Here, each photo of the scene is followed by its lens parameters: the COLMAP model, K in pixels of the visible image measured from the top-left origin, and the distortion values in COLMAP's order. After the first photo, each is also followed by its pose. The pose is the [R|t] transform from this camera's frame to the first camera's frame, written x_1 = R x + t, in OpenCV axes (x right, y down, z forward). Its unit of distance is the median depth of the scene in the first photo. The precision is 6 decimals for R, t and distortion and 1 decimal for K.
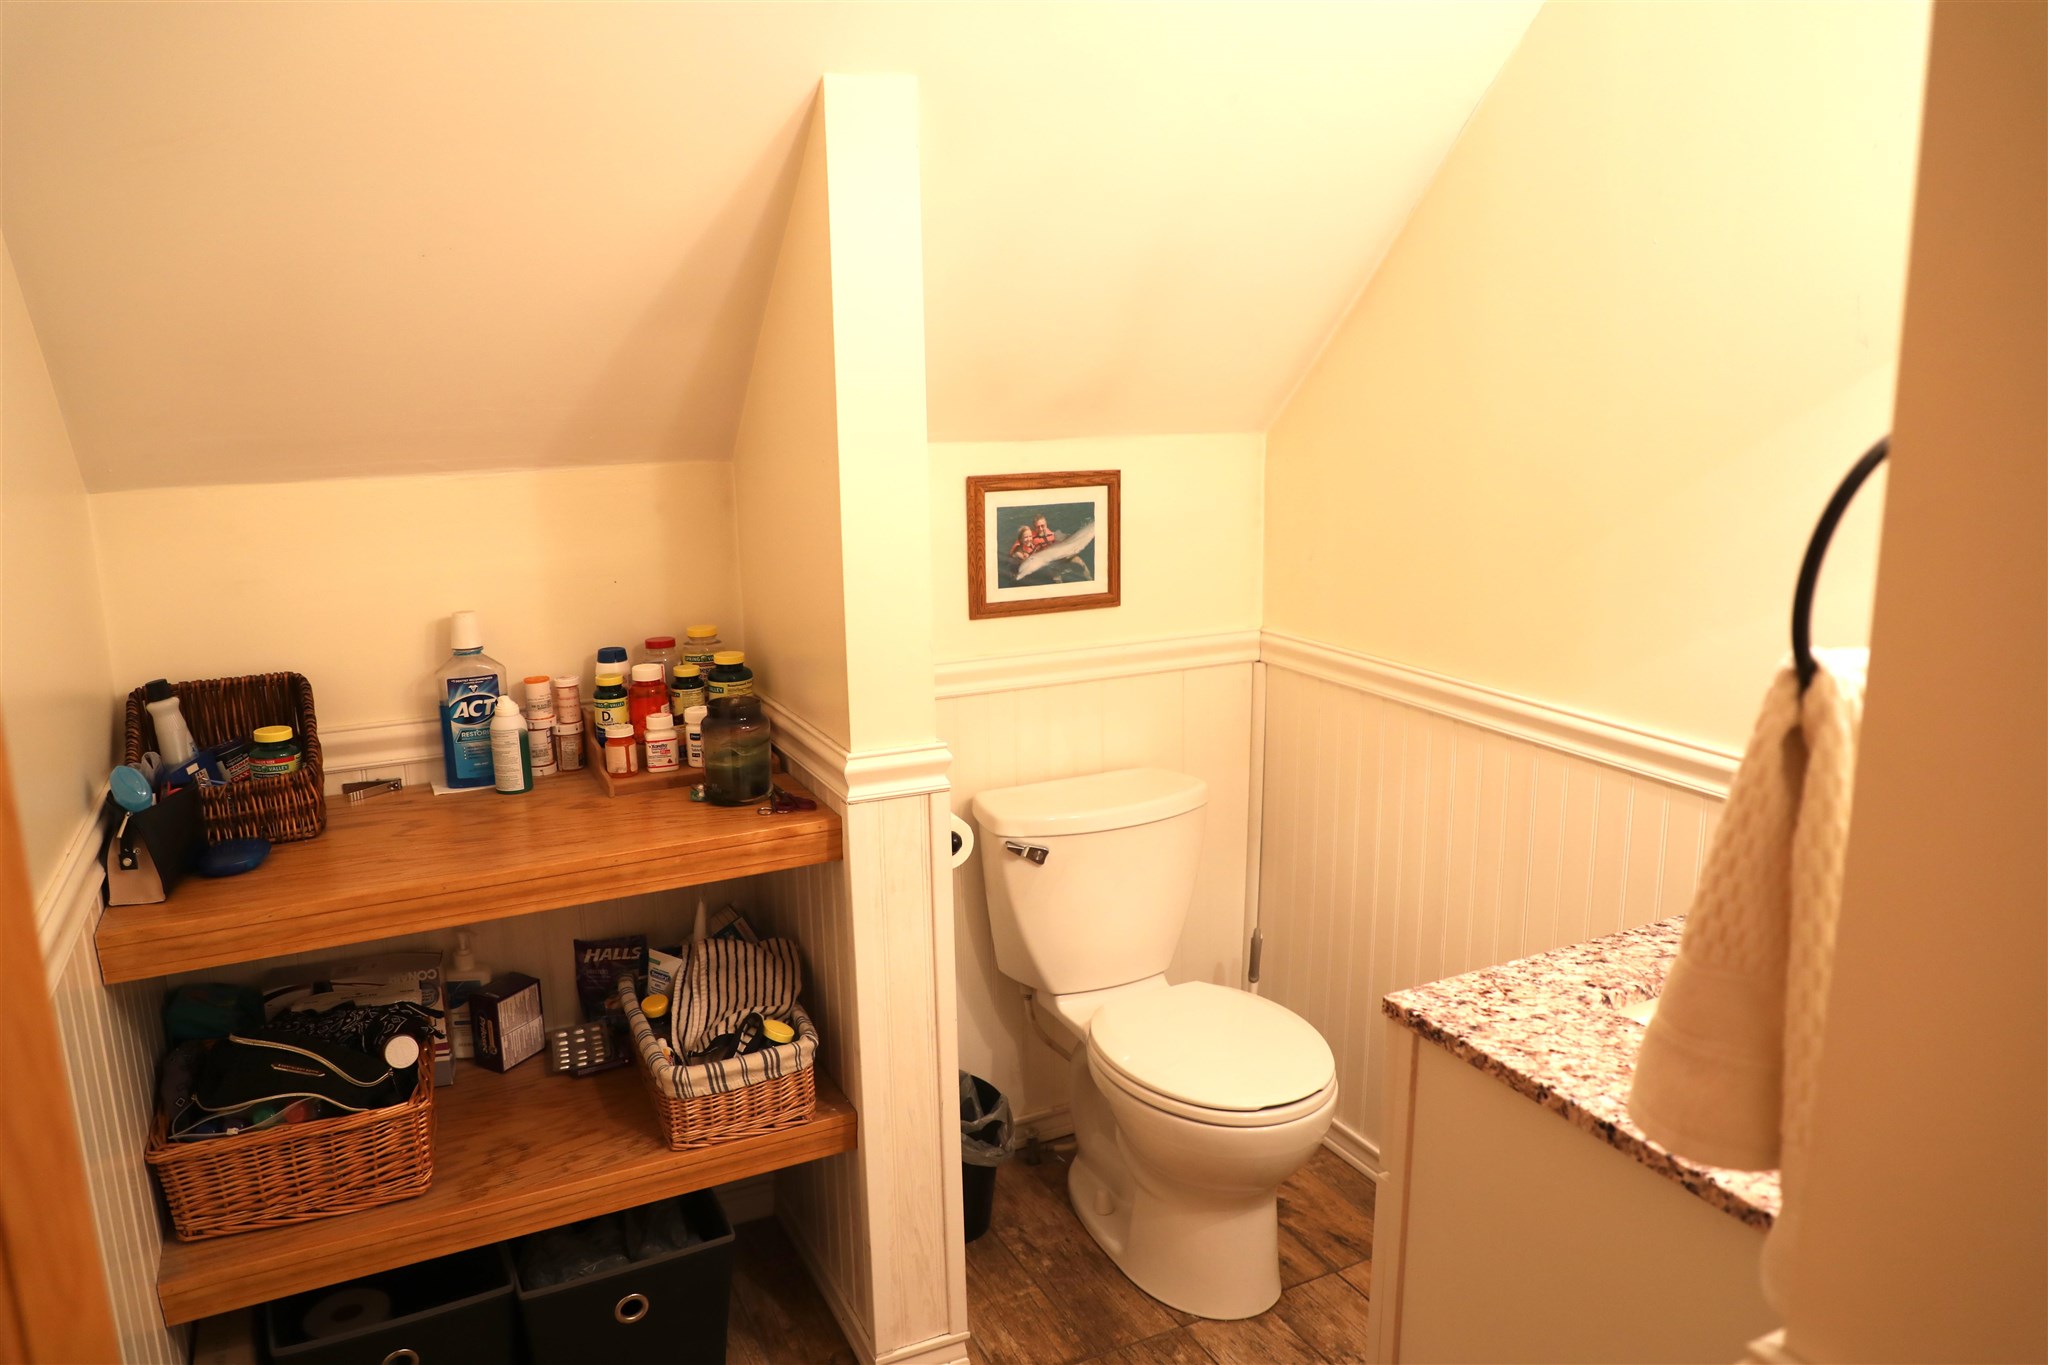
lens RADIAL K [[1403.8, 0, 1024.0], [0, 1403.8, 682.5], [0, 0, 1]] dist [-0.082618, 0.040920]
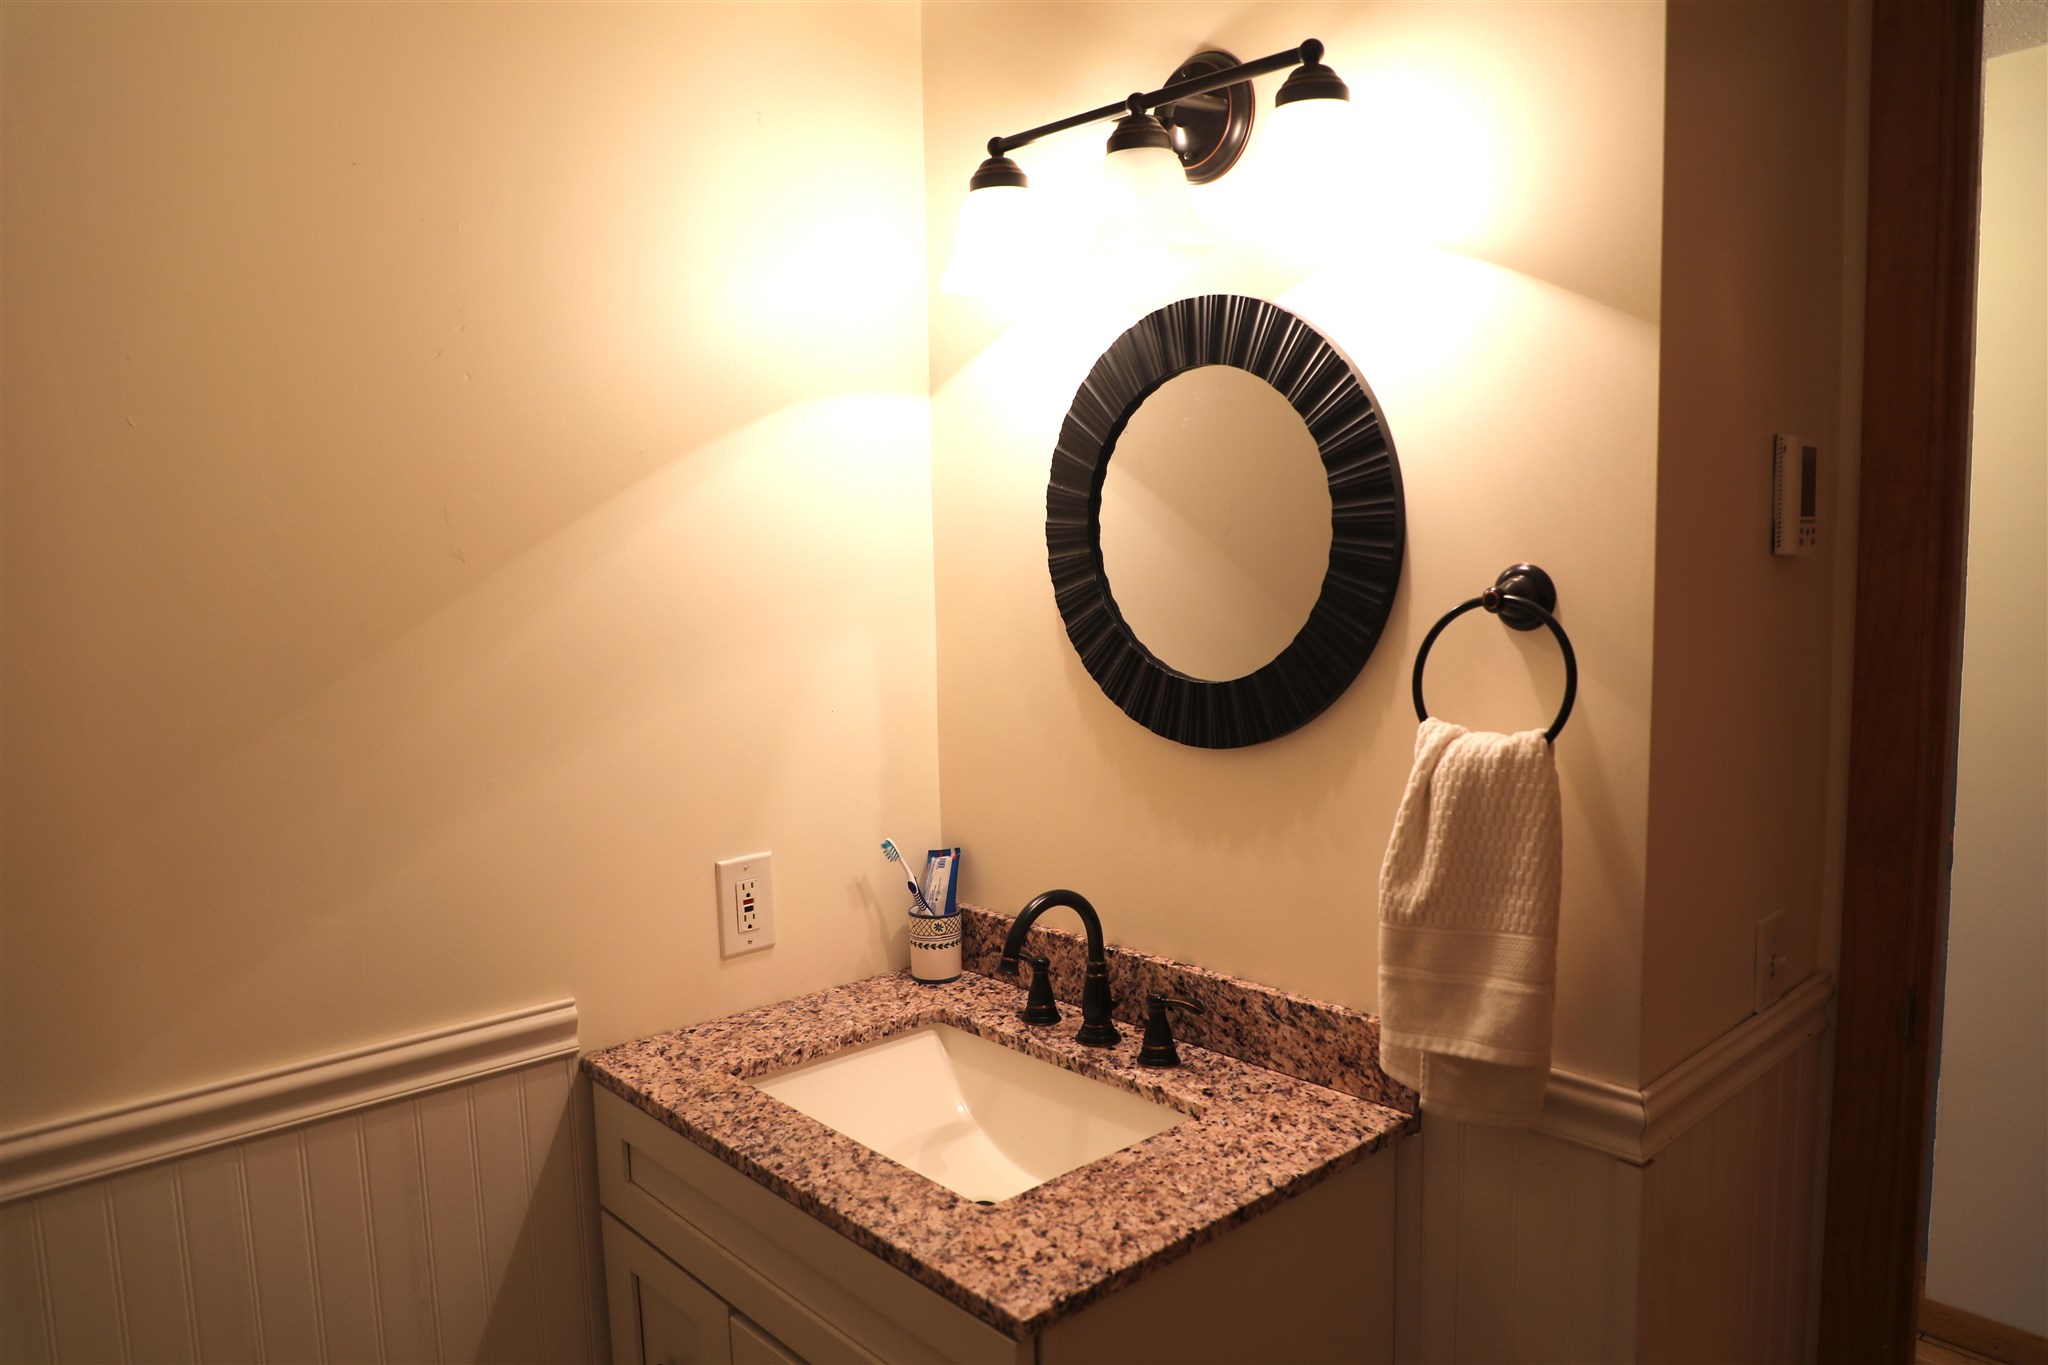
lens RADIAL K [[1403.8, 0, 1024.0], [0, 1403.8, 682.5], [0, 0, 1]] dist [-0.082618, 0.040920]
pose [[-0.262013, -0.088107, 0.961034, -0.537265], [0.229607, 0.961537, 0.150753, -0.286126], [-0.937353, 0.260159, -0.231705, 1.139073]]
